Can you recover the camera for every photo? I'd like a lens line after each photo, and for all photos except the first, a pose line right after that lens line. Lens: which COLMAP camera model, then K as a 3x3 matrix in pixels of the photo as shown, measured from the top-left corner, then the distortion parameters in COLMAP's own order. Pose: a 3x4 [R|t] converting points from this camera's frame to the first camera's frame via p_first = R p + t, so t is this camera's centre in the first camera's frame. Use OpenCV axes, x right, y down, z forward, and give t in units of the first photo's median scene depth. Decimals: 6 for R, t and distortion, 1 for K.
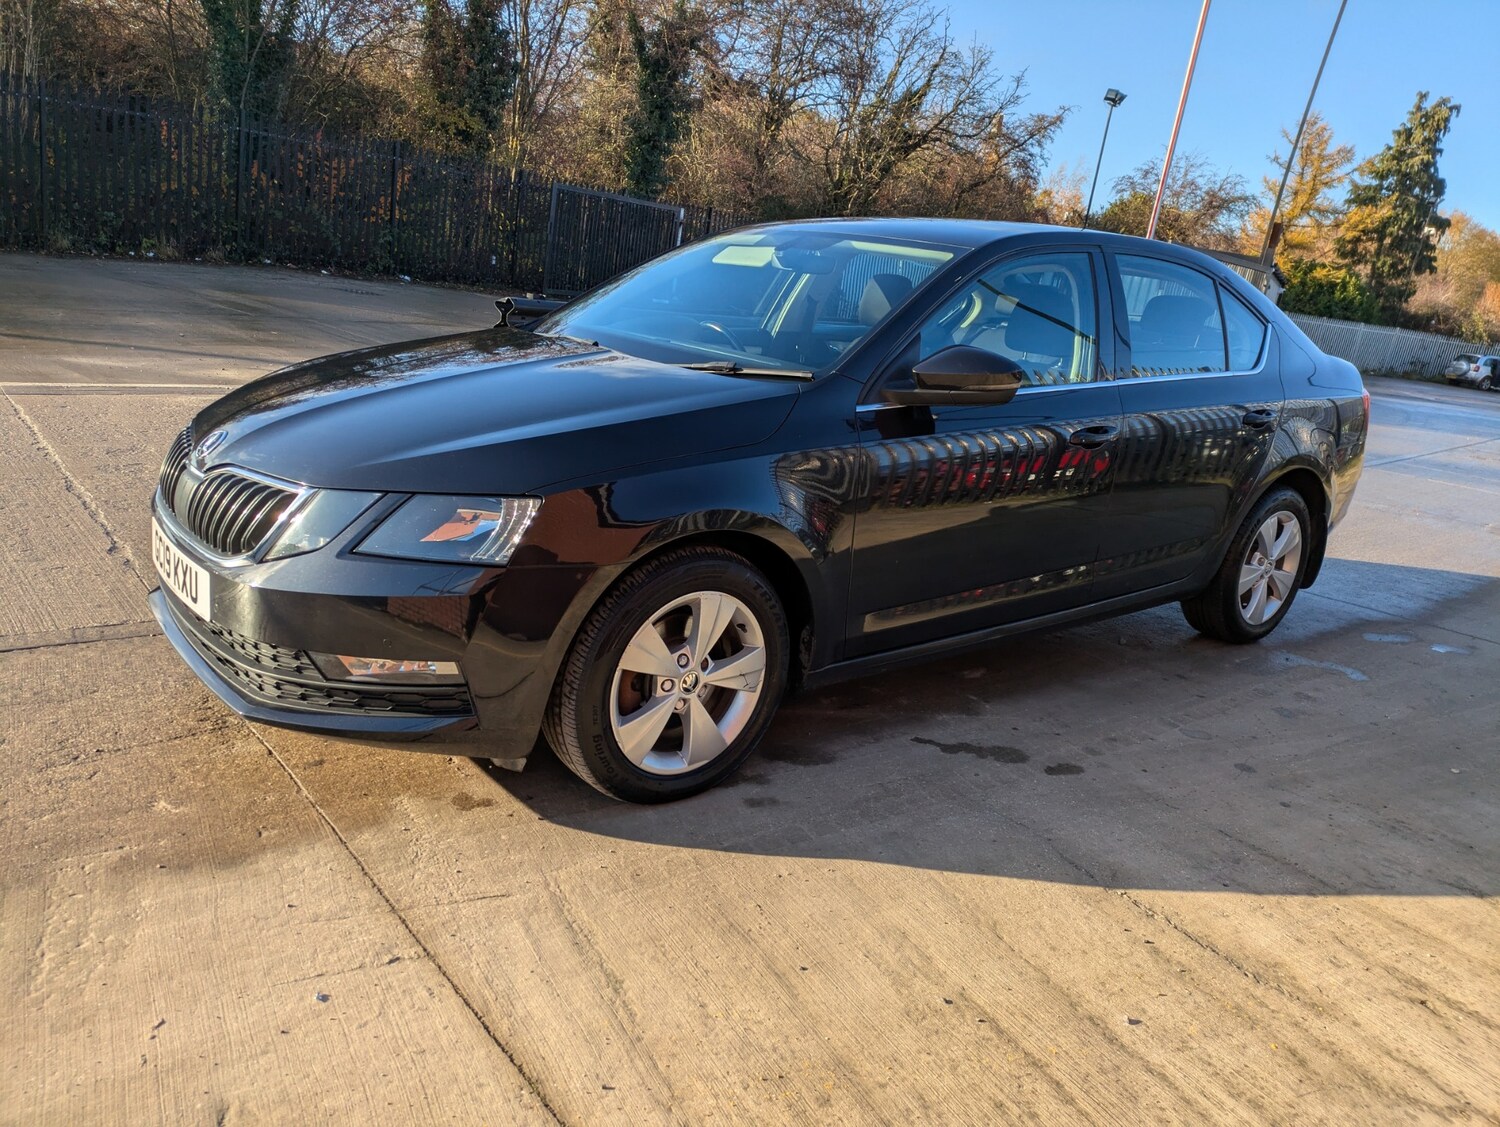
lens RADIAL K [[1031.5, 0, 773.8], [0, 1031.5, 535.3], [0, 0, 1]] dist [0.060897, -0.047481]
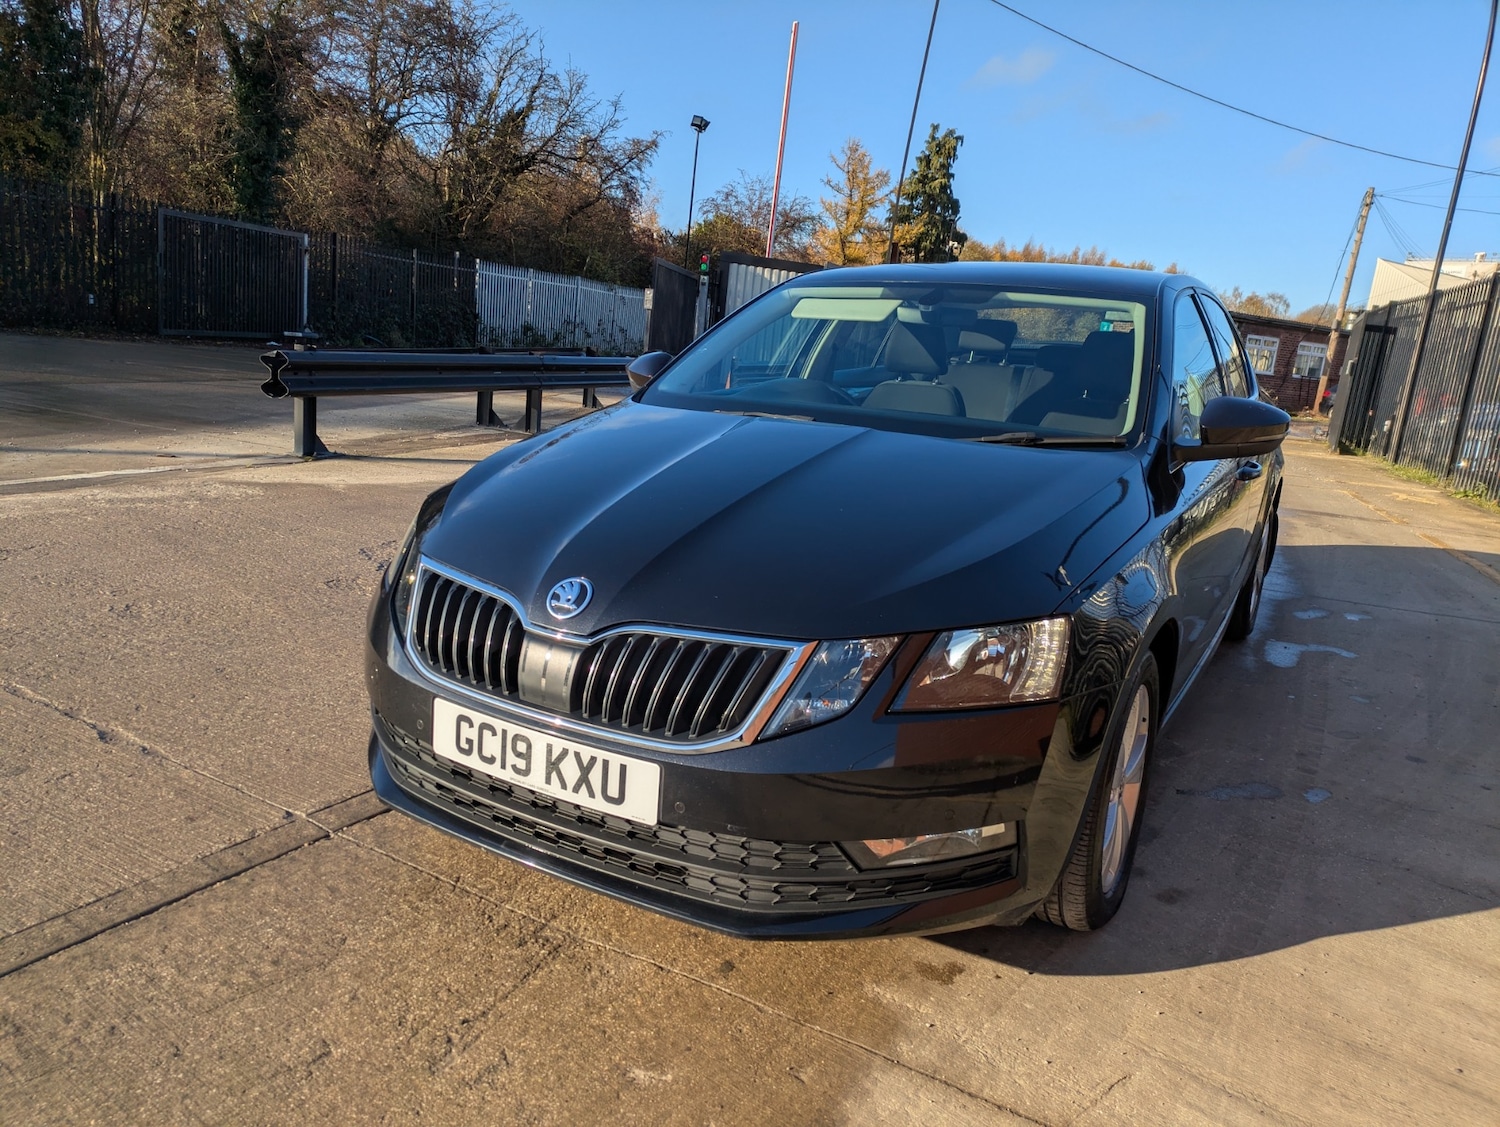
lens RADIAL K [[1018.8, 0, 704.5], [0, 1018.8, 555.0], [0, 0, 1]] dist [0.061371, -0.046383]
pose [[0.938831, -0.118806, 0.323236, -0.105101], [0.117112, 0.992810, 0.024762, -0.019390], [-0.323854, 0.014608, 0.945994, 0.036795]]
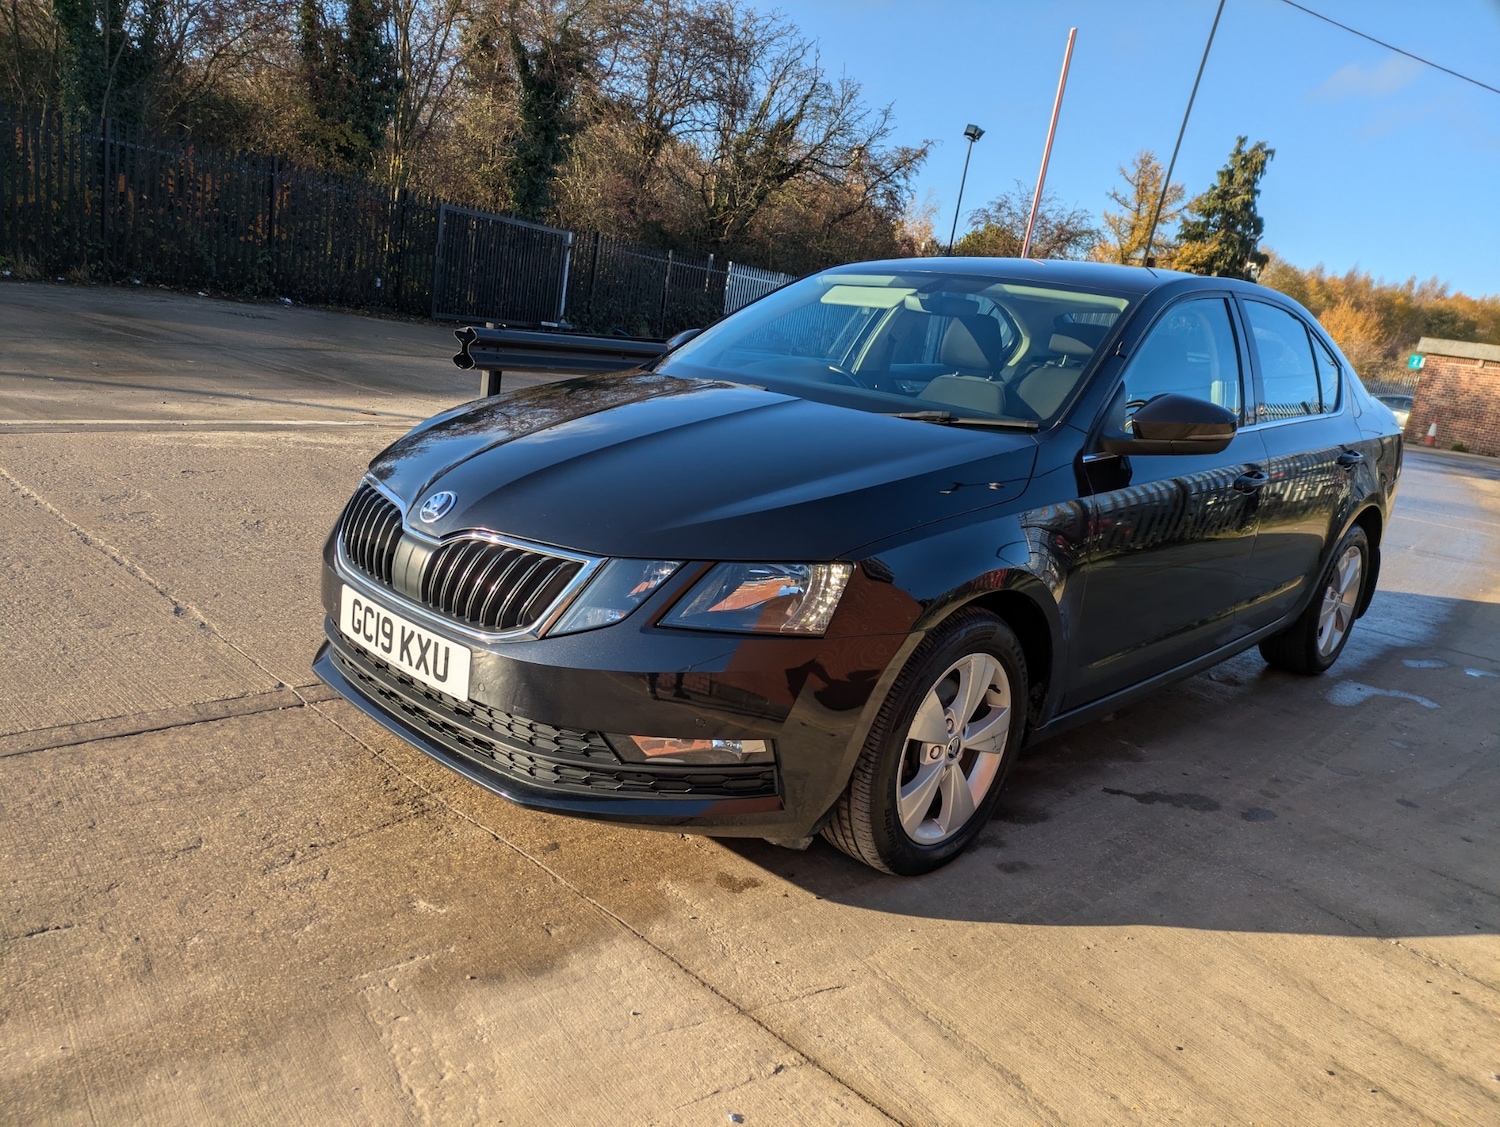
lens RADIAL K [[1025.8, 0, 739.1], [0, 1025.8, 557.2], [0, 0, 1]] dist [0.058918, -0.043577]
pose [[0.993120, -0.018082, 0.115698, -0.058088], [0.018075, 0.999836, 0.001112, -0.006012], [-0.115700, 0.000987, 0.993284, 0.009914]]
